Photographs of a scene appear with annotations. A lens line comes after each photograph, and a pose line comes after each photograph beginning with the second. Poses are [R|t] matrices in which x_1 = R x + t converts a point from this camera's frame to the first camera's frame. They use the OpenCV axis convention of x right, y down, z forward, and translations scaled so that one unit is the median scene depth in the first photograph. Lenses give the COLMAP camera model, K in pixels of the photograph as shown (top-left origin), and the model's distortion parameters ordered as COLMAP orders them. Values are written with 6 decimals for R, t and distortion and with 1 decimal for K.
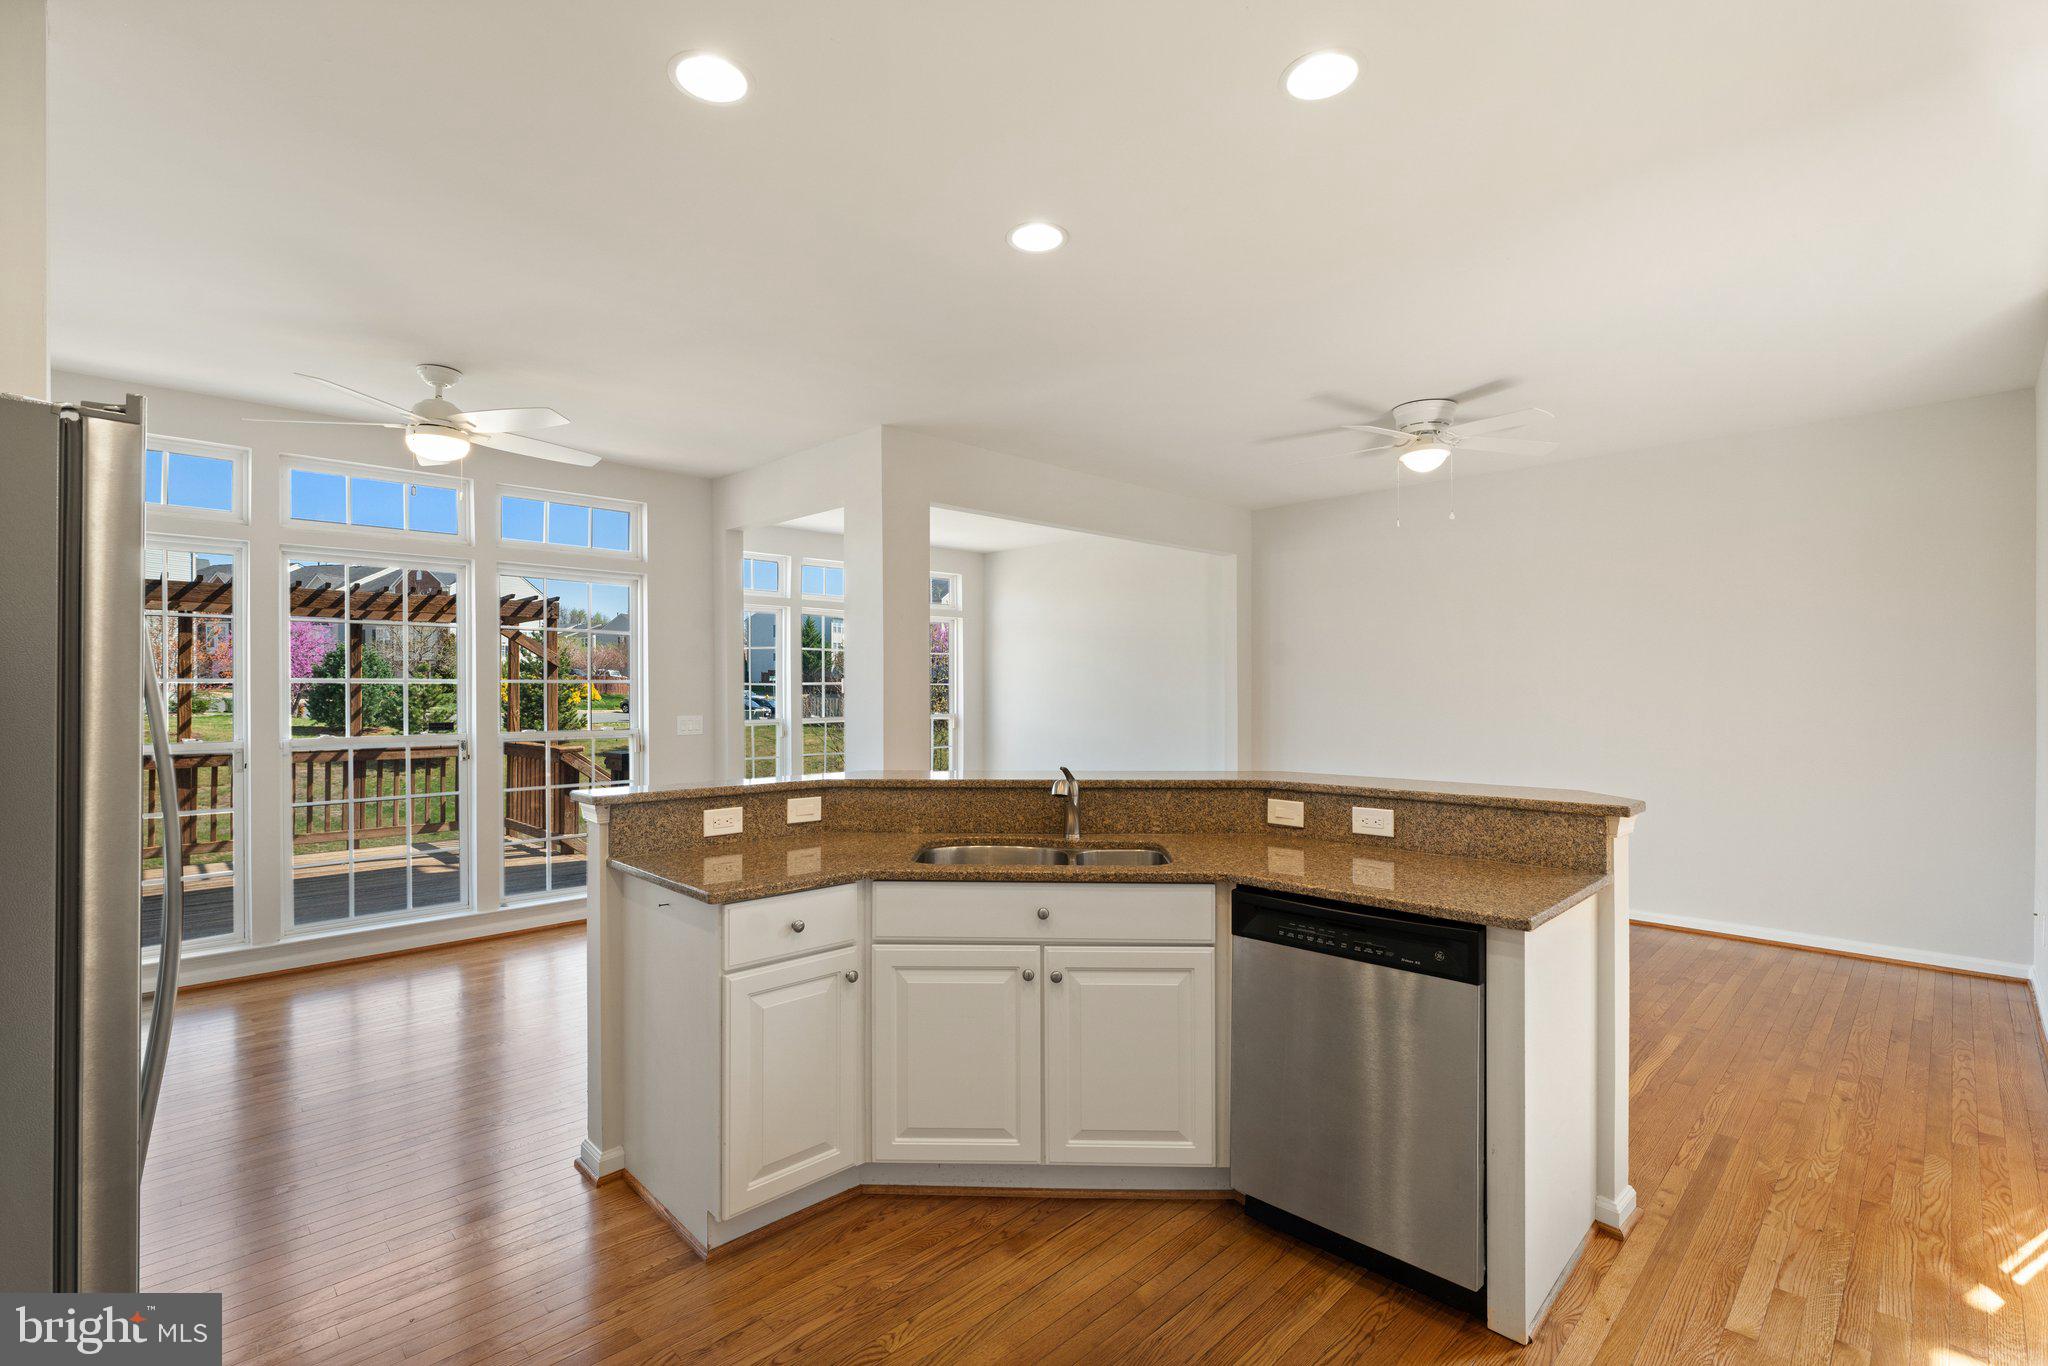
lens RADIAL K [[935.1, 0, 1024.0], [0, 935.1, 683.0], [0, 0, 1]] dist [0.002379, 0.000208]
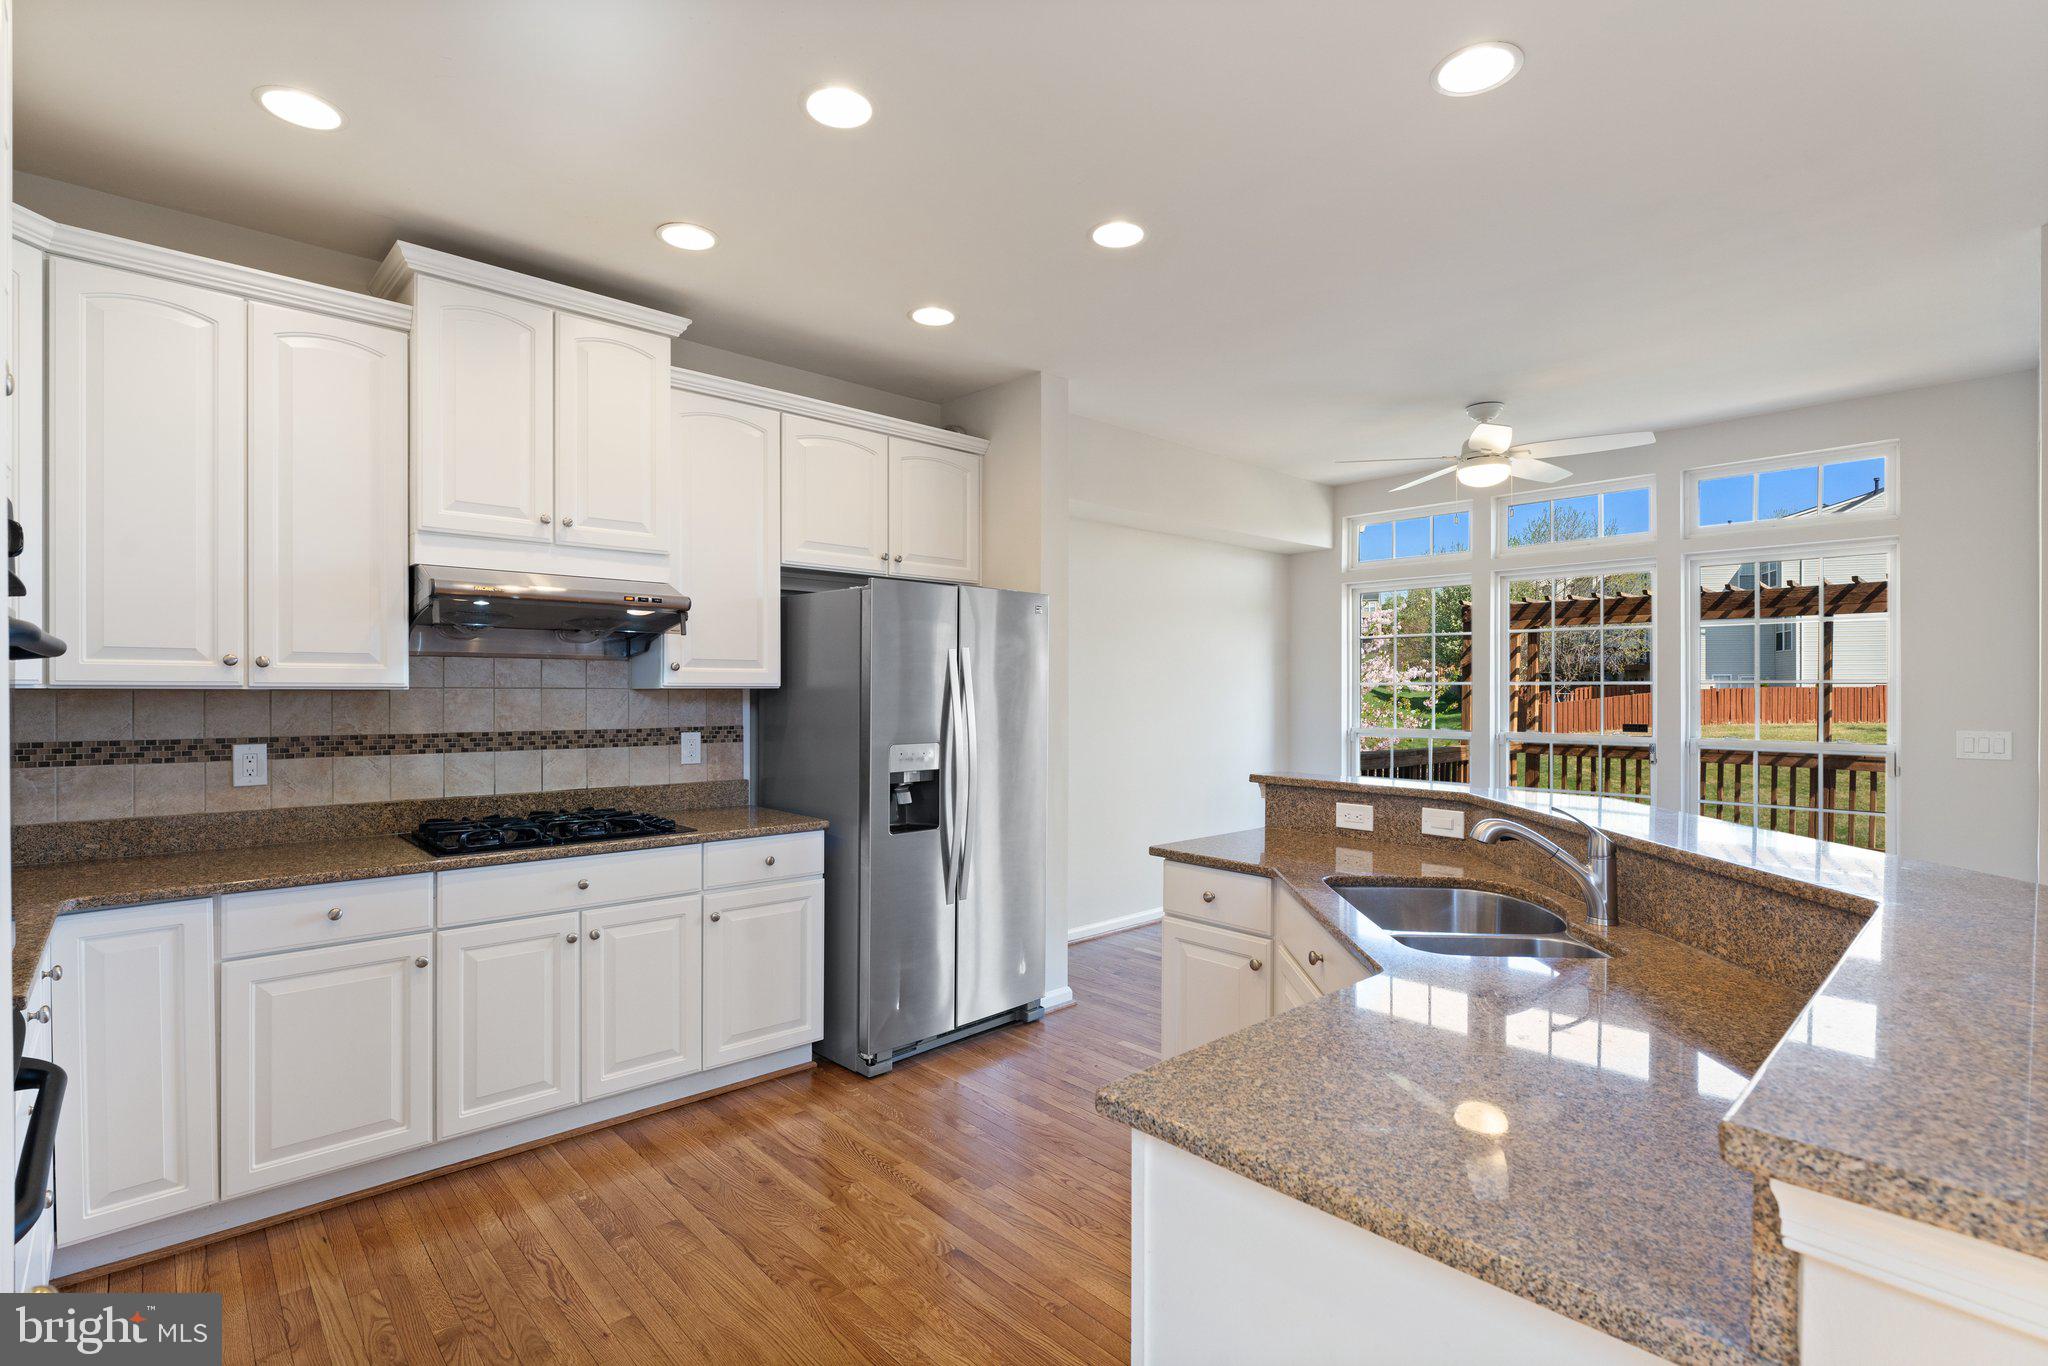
lens RADIAL K [[966.7, 0, 1024.0], [0, 966.7, 683.0], [0, 0, 1]] dist [-0.000305, -0.000149]
pose [[-0.044399, -0.007407, -0.998986, 0.339129], [0.003675, 0.999965, -0.007577, 0.003420], [0.999007, -0.004007, -0.044370, 0.304149]]
